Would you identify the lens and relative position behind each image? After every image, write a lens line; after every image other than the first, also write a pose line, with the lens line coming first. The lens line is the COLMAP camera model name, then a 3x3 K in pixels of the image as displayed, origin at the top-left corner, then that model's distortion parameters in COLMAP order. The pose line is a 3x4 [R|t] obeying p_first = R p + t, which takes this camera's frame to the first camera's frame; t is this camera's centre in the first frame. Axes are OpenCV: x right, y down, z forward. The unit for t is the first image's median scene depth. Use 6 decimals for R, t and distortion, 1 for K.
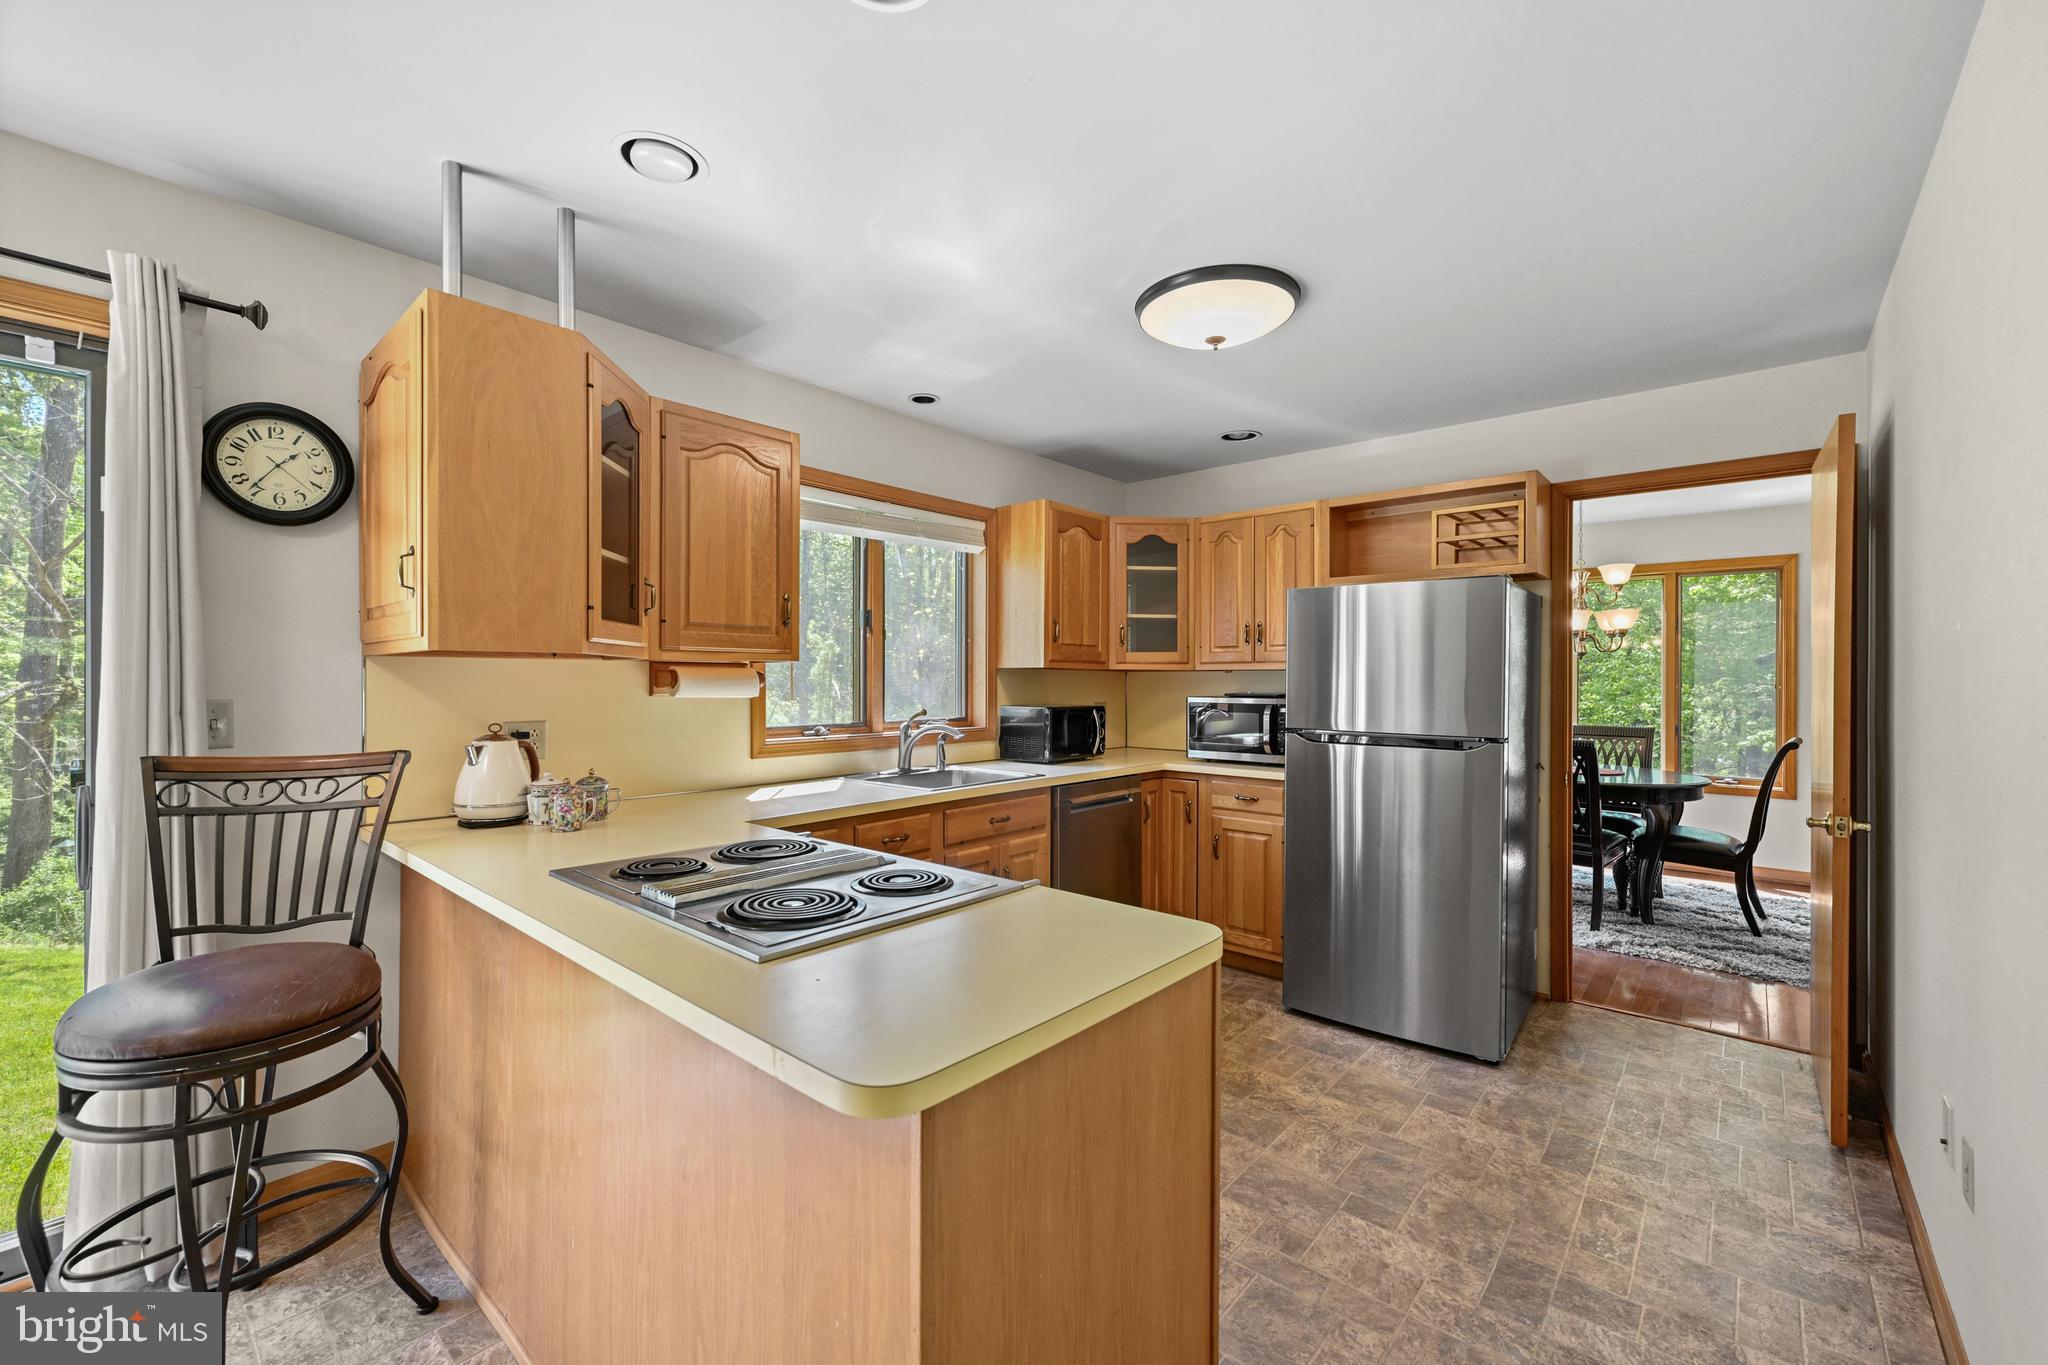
lens RADIAL K [[812.5, 0, 1024.7], [0, 812.5, 687.8], [0, 0, 1]] dist [-0.004770, 0.001201]
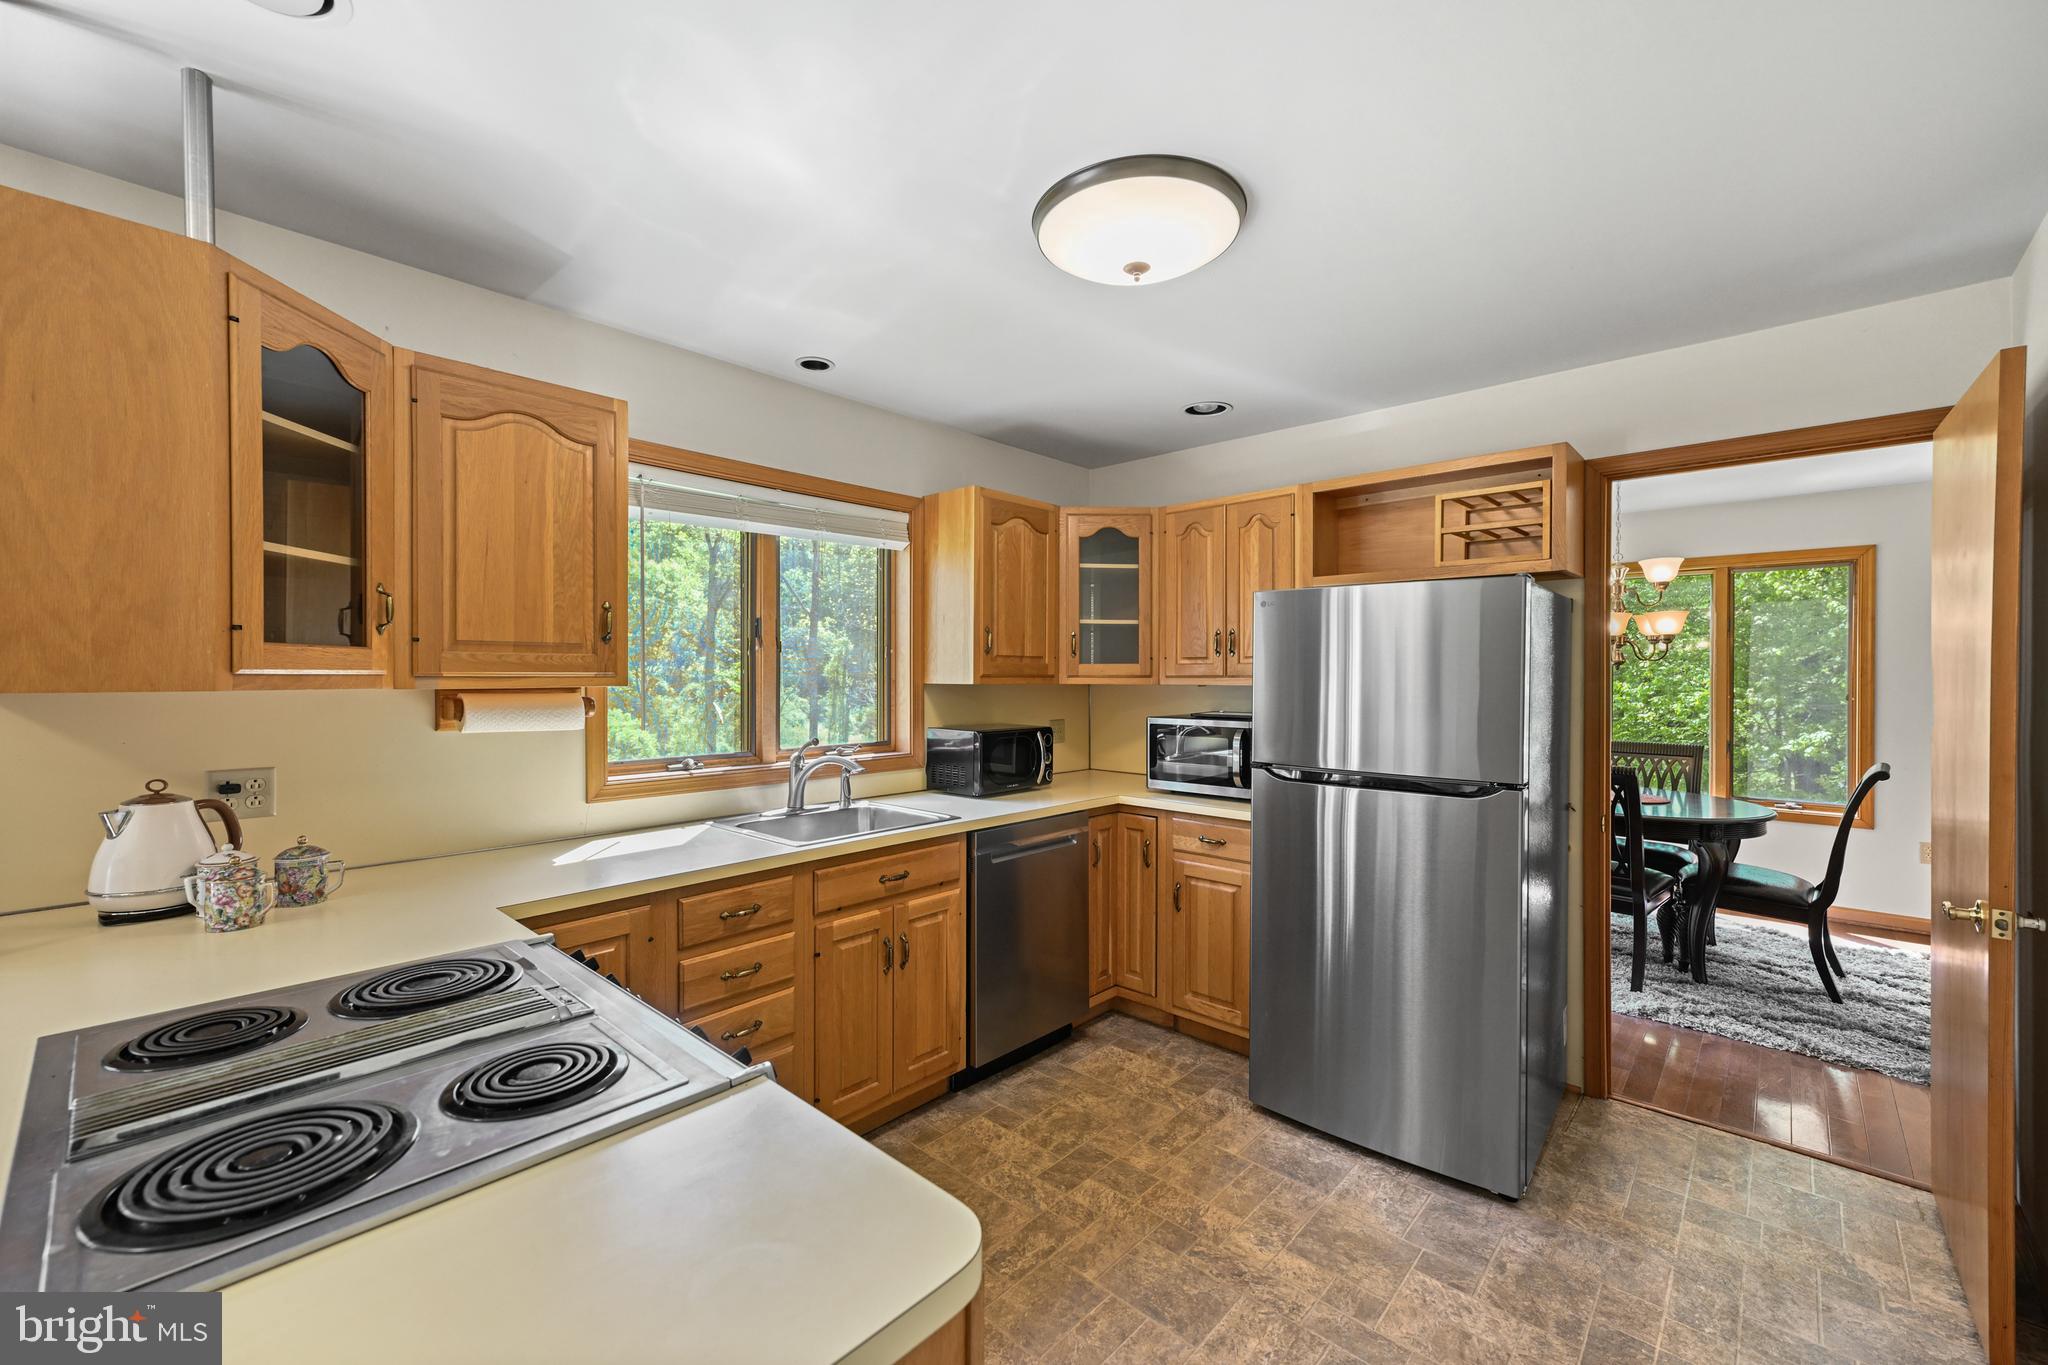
lens RADIAL K [[812.5, 0, 1014.3], [0, 812.5, 688.2], [0, 0, 1]] dist [-0.004770, 0.001201]
pose [[0.999483, -0.000984, -0.032129, 0.131510], [0.001113, 0.999991, 0.004016, -0.033609], [0.032125, -0.004049, 0.999476, 0.216481]]
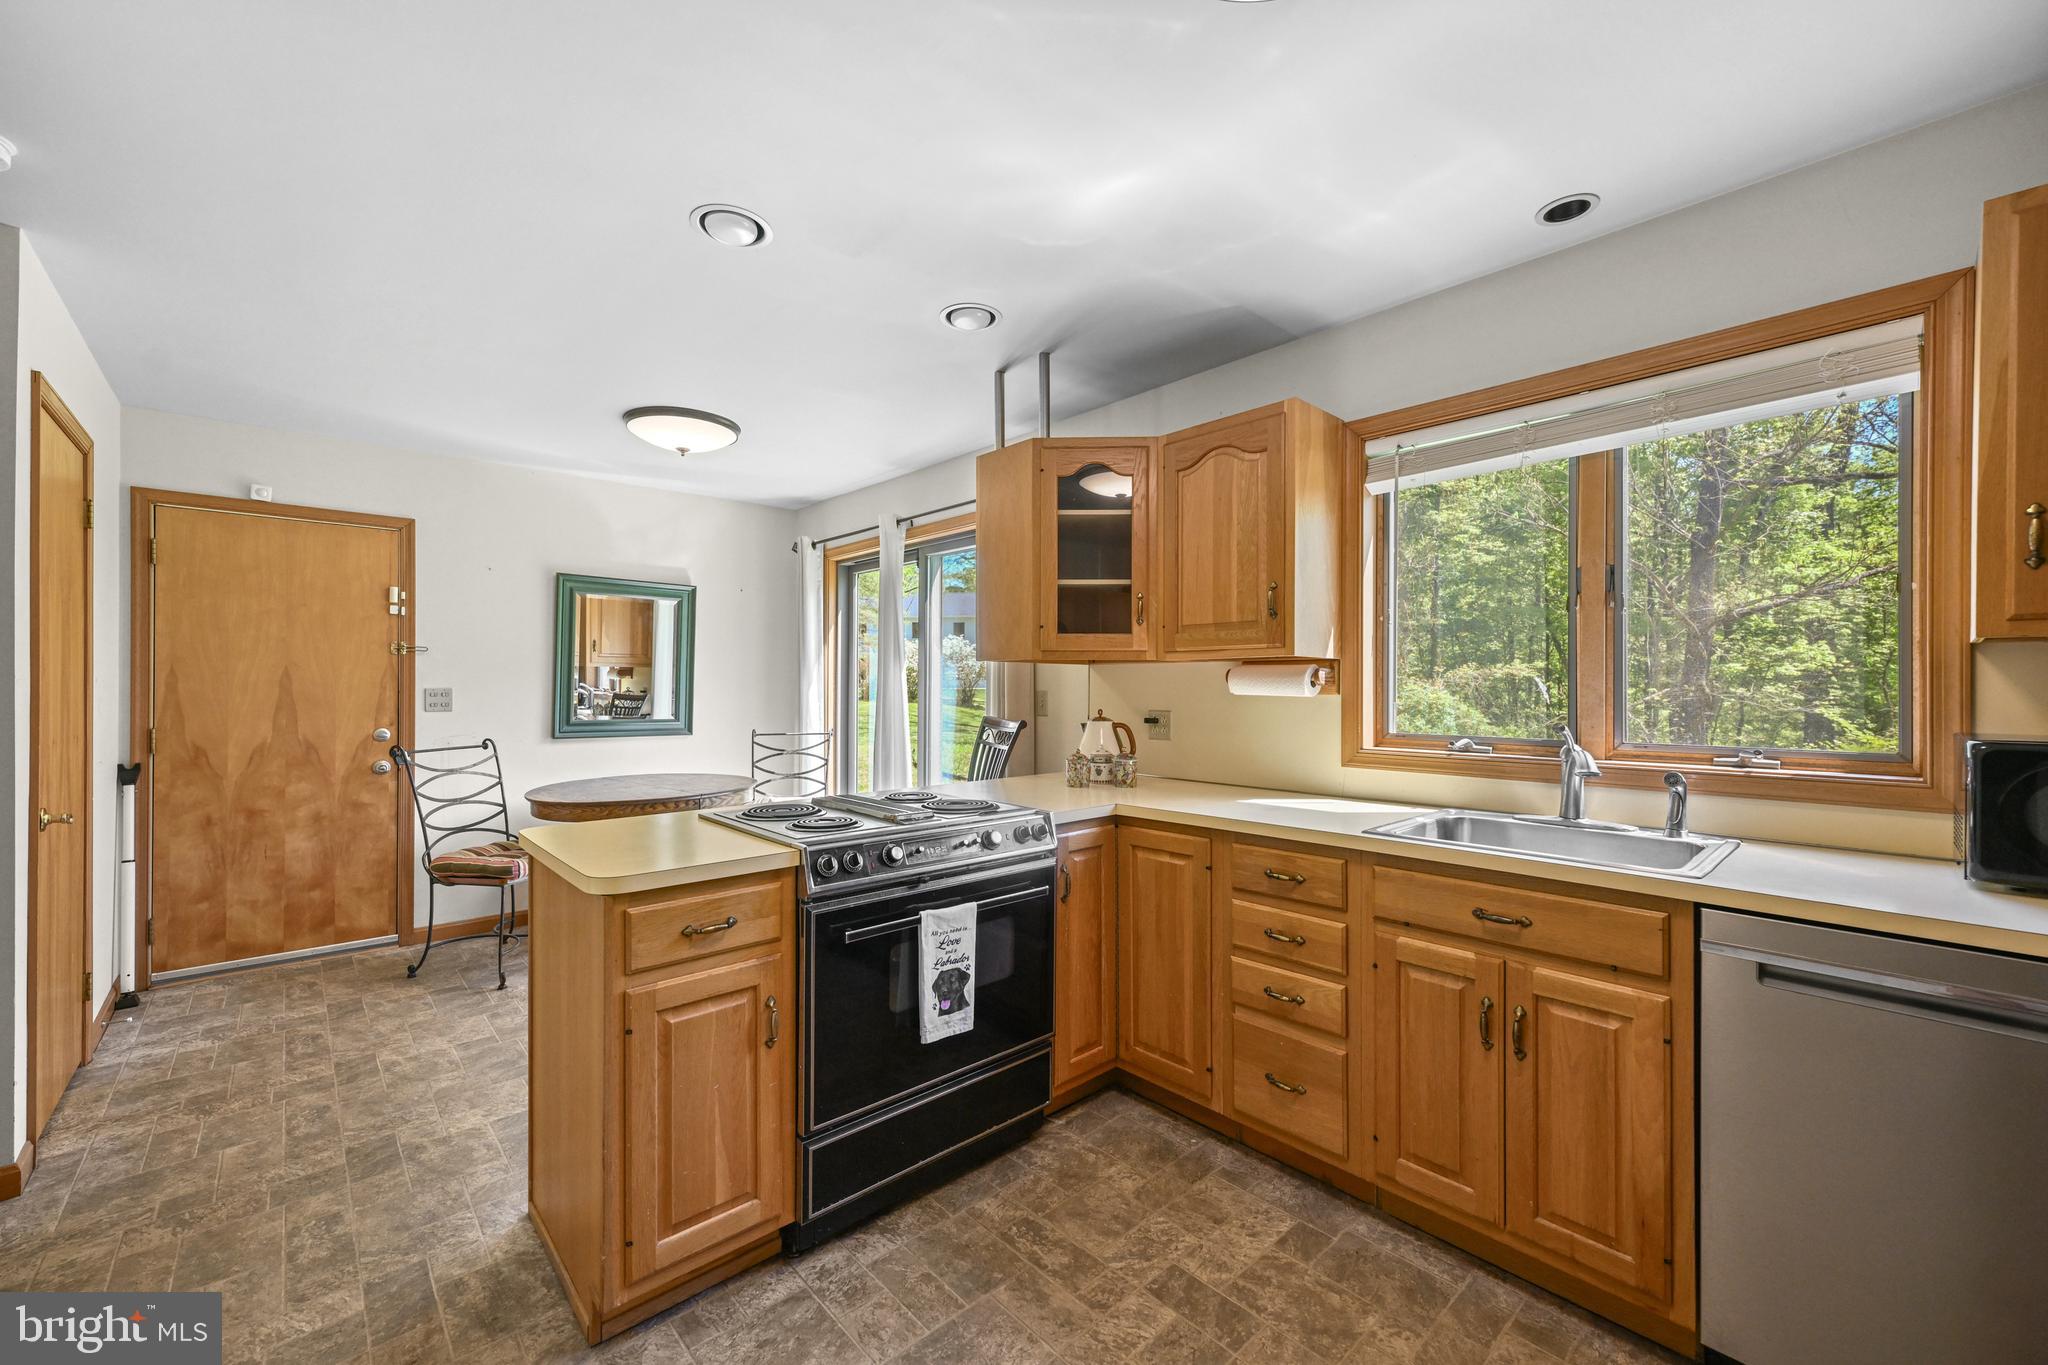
lens RADIAL K [[812.5, 0, 1032.4], [0, 812.5, 683.3], [0, 0, 1]] dist [-0.004770, 0.001201]
pose [[-0.119647, -0.007220, -0.992790, 0.644452], [-0.006436, 0.999958, -0.006496, 0.006061], [0.992796, 0.005612, -0.119689, 0.838753]]
